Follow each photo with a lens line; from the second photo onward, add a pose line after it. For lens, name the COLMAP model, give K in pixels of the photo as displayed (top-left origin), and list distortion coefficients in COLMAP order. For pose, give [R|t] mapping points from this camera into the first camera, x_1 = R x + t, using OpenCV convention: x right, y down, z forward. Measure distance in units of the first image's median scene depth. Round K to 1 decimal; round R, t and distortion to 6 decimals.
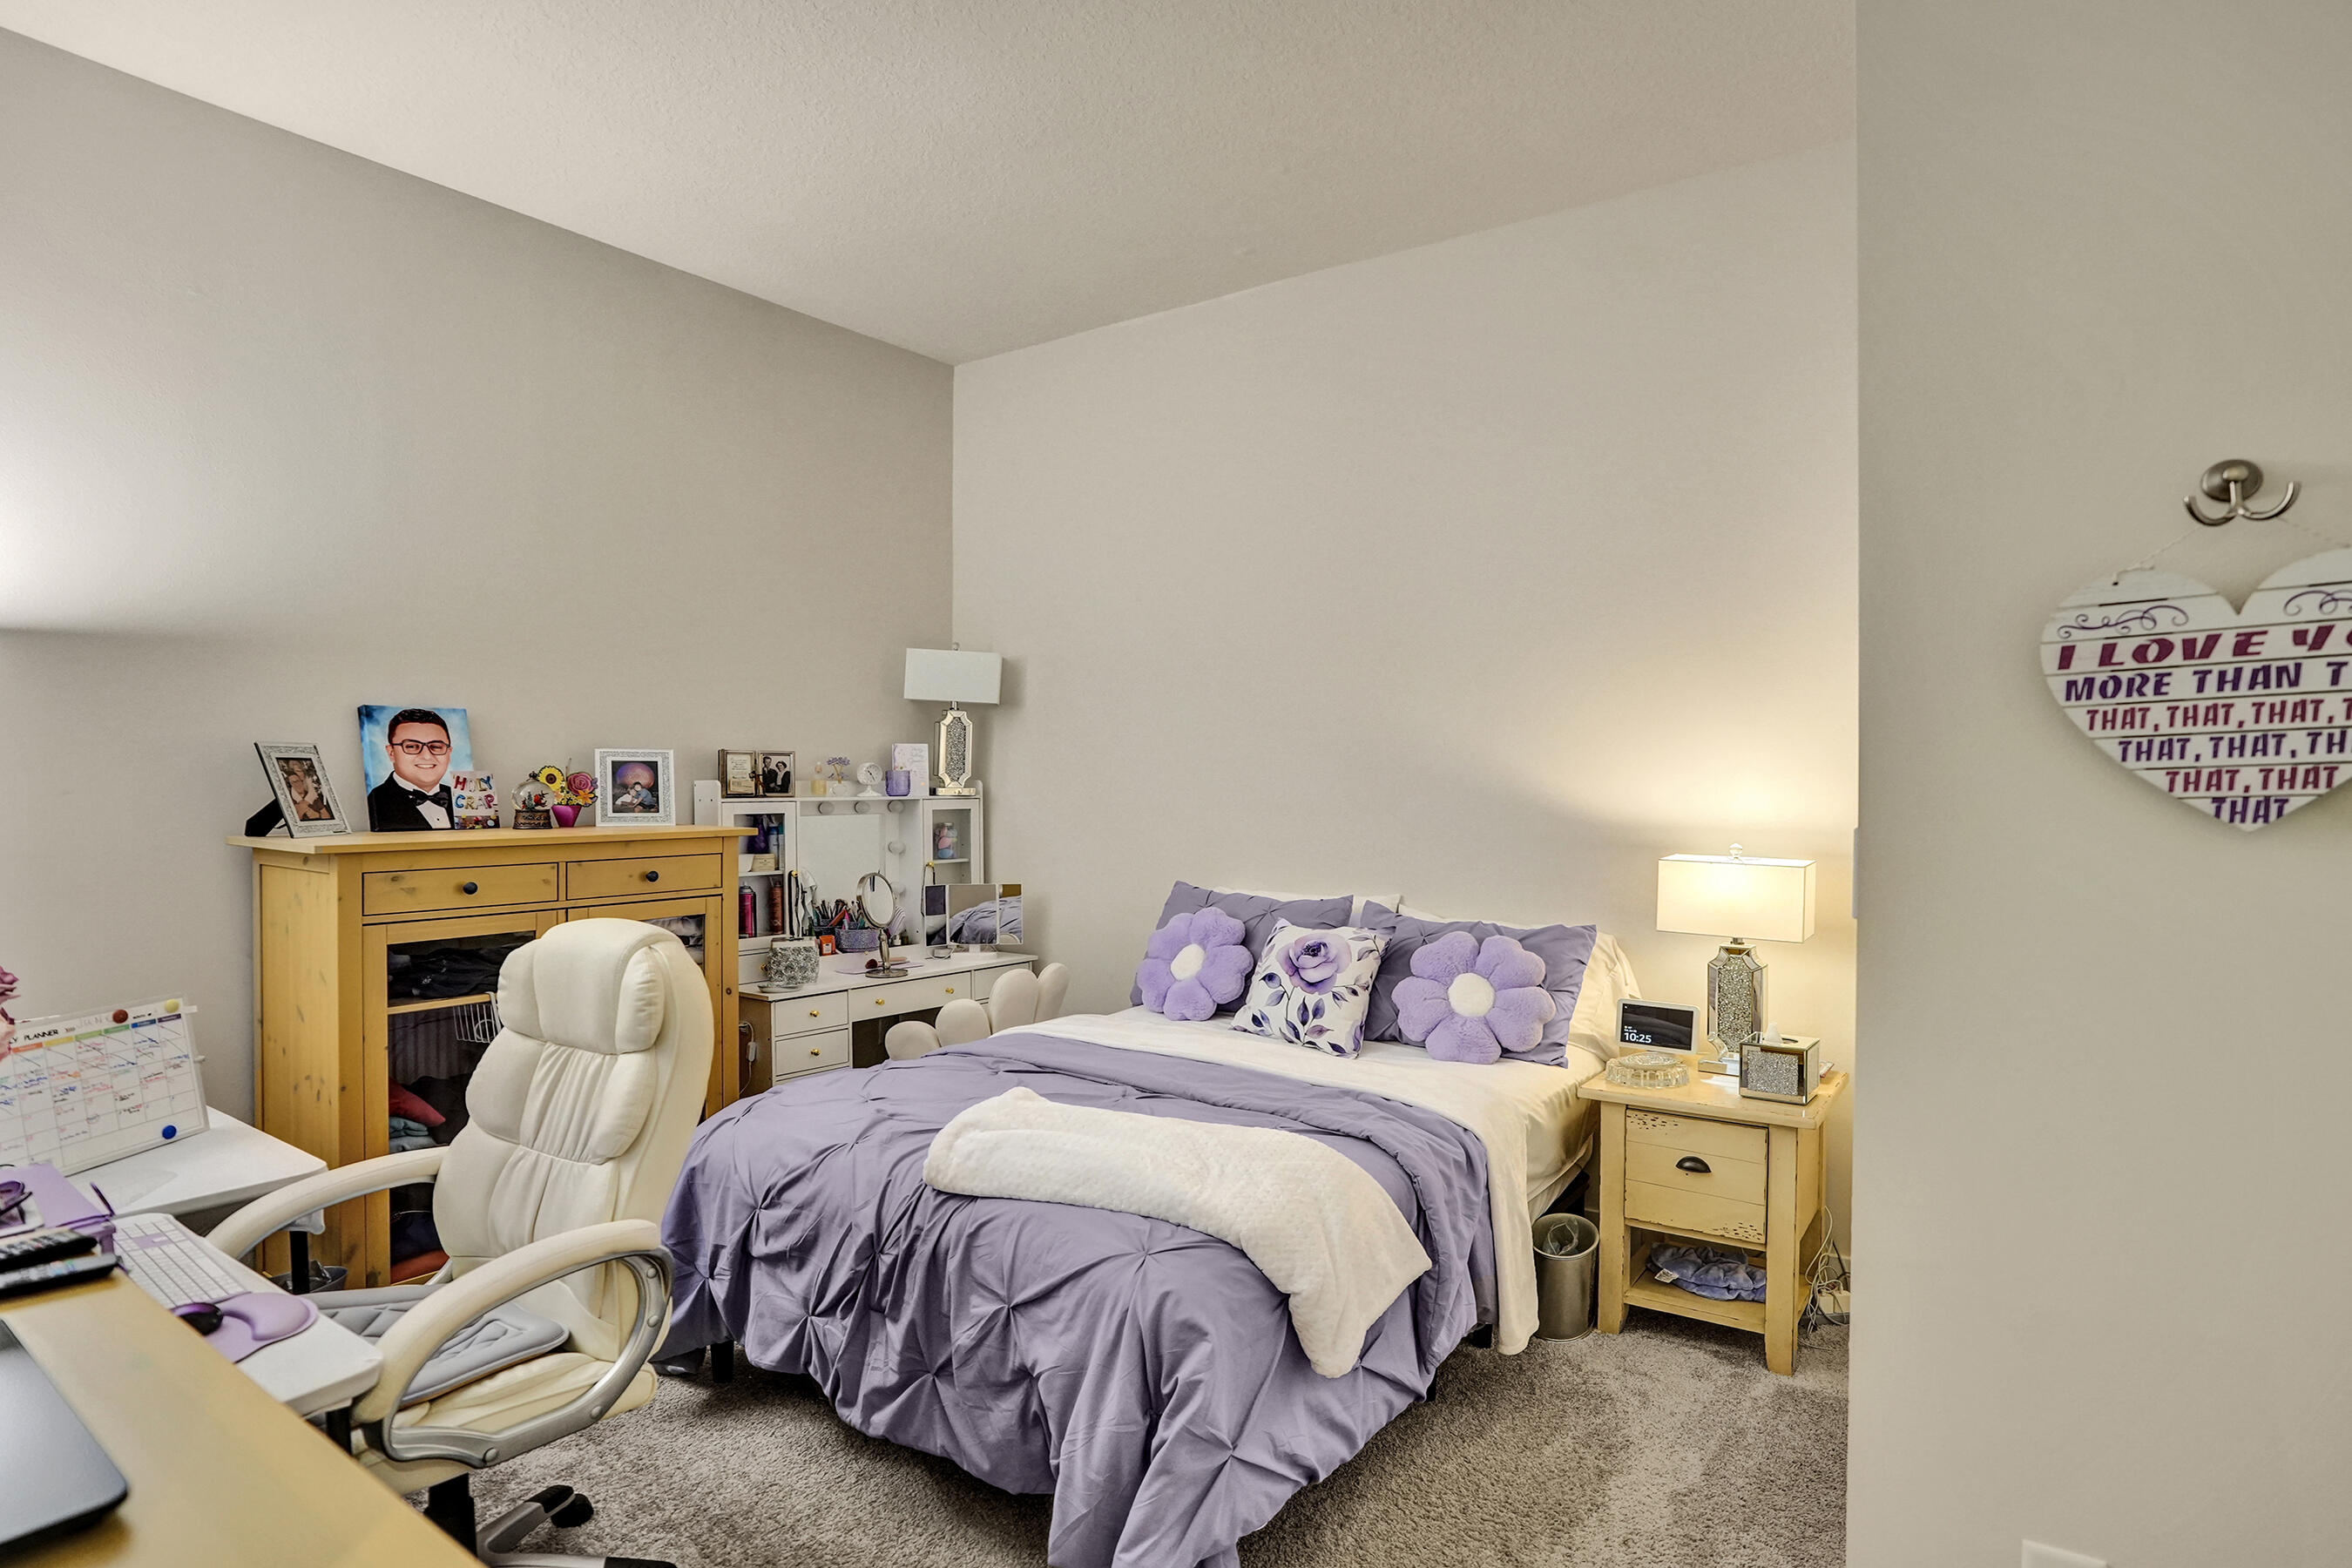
lens RADIAL K [[1266.1, 0, 1167.0], [0, 1266.1, 782.4], [0, 0, 1]] dist [-0.053573, 0.029238]
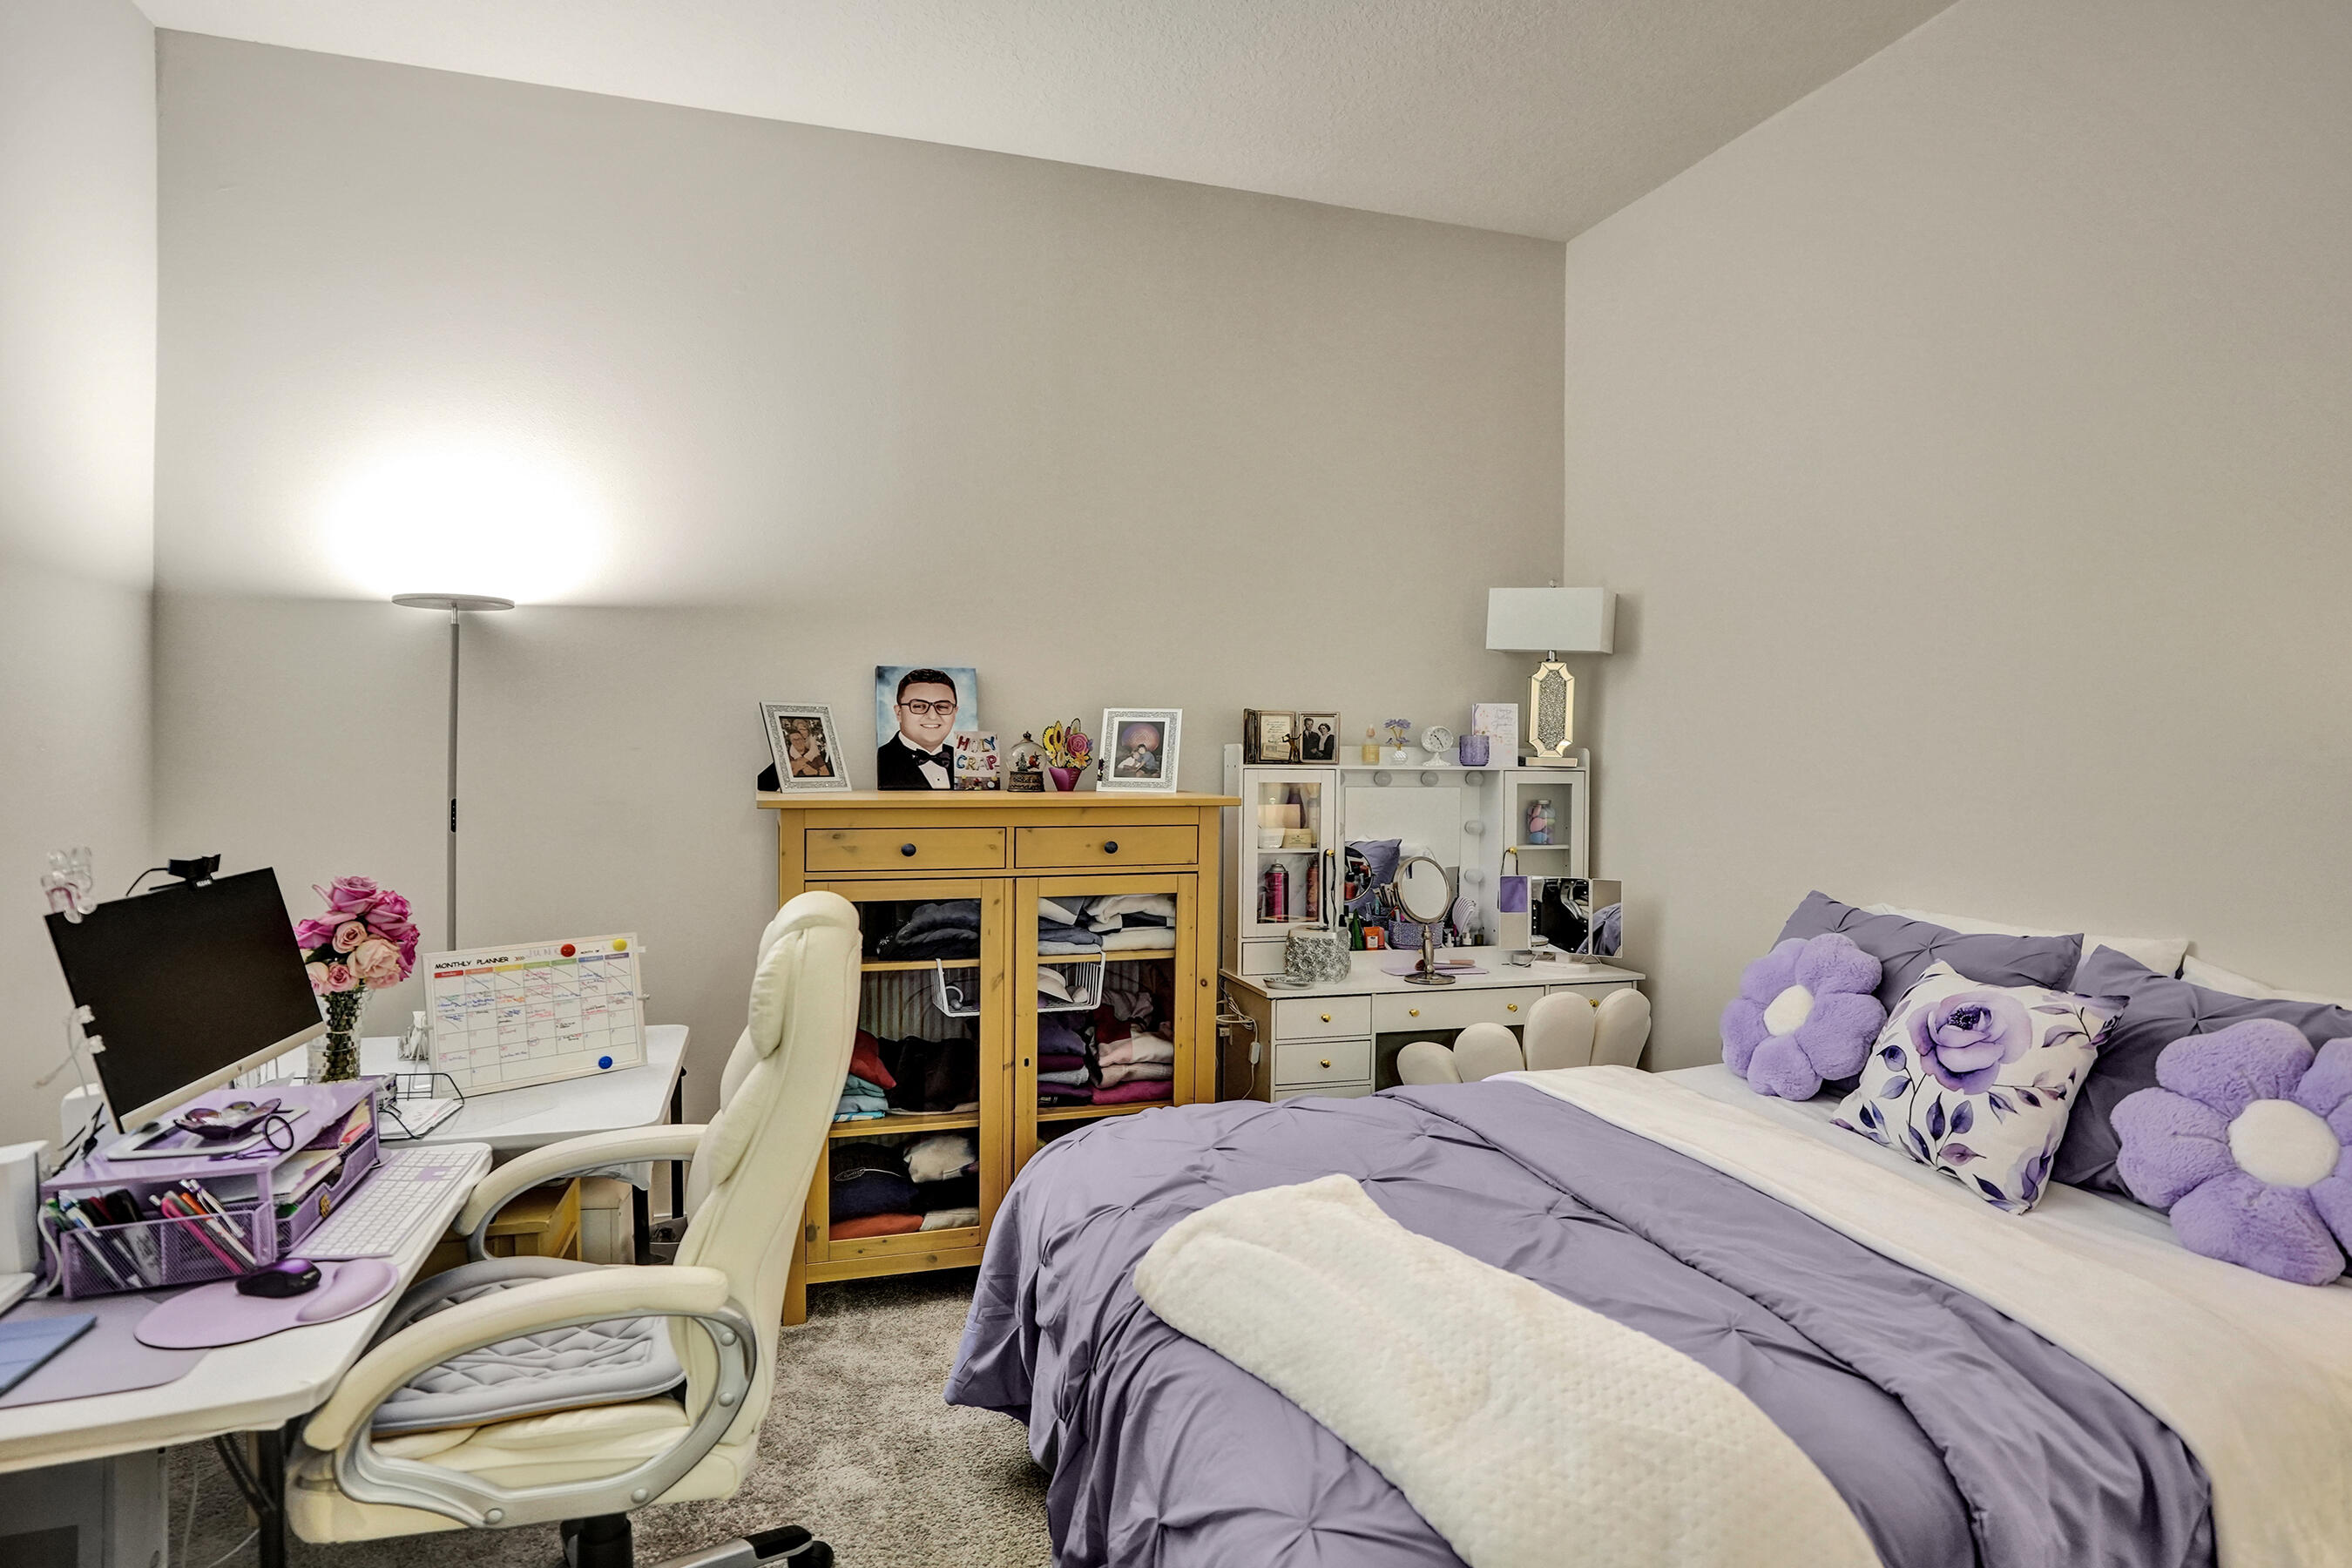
lens RADIAL K [[1266.1, 0, 1183.7], [0, 1266.1, 771.3], [0, 0, 1]] dist [-0.053573, 0.029238]
pose [[0.813272, 0.015517, -0.581677, 0.159455], [-0.010691, 0.999874, 0.011727, 0.009161], [0.581786, -0.003318, 0.813335, 0.291694]]
